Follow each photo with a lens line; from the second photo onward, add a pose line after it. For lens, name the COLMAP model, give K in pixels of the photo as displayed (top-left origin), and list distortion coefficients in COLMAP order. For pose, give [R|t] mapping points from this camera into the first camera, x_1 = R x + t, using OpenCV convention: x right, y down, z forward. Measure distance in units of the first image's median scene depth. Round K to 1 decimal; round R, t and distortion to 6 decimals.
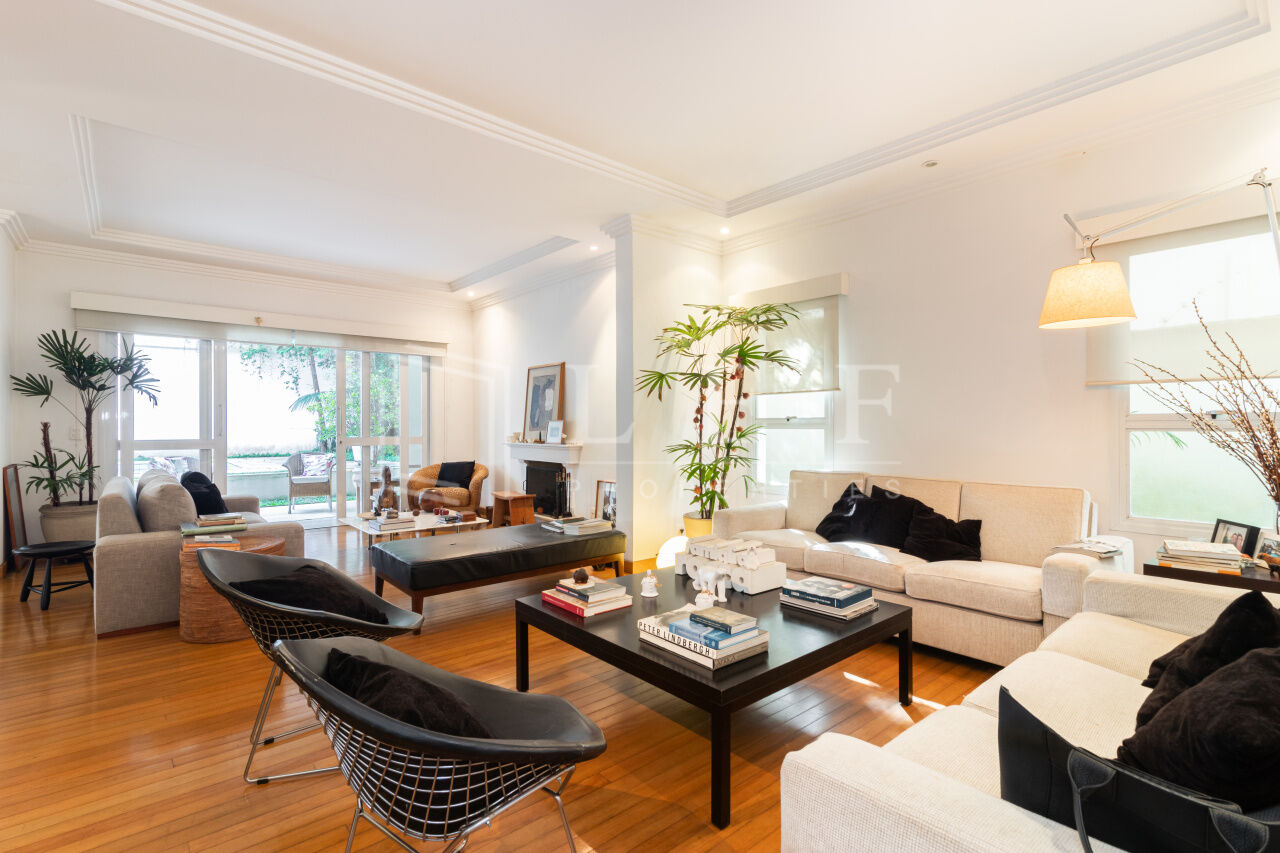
lens RADIAL K [[592.9, 0, 640.0], [0, 592.9, 426.5], [0, 0, 1]] dist [0.003091, 0.000614]
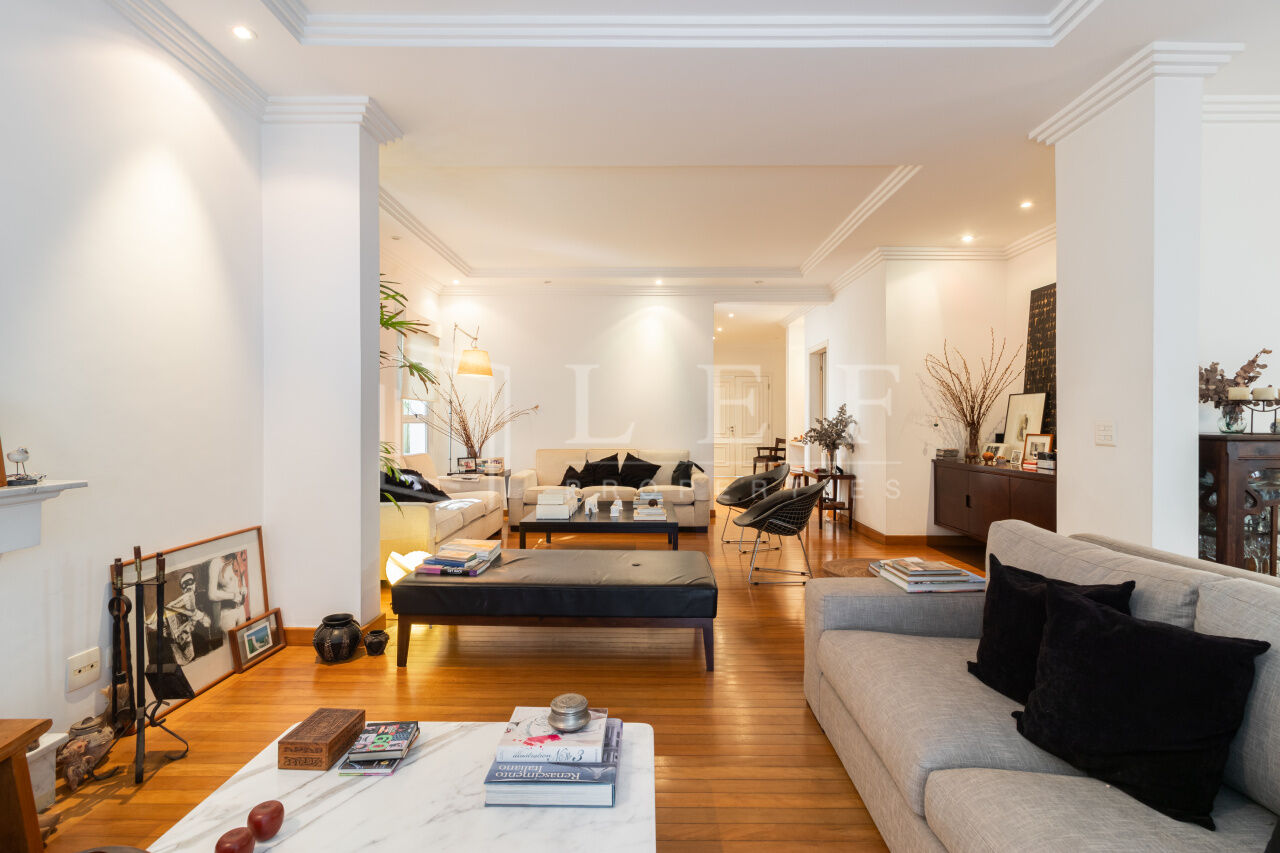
lens RADIAL K [[592.9, 0, 640.0], [0, 592.9, 426.5], [0, 0, 1]] dist [0.003091, 0.000614]
pose [[-0.751873, -0.005813, 0.659283, -0.522157], [0.000688, 0.999954, 0.009601, -0.000653], [-0.659308, 0.007672, -0.751834, 0.974960]]
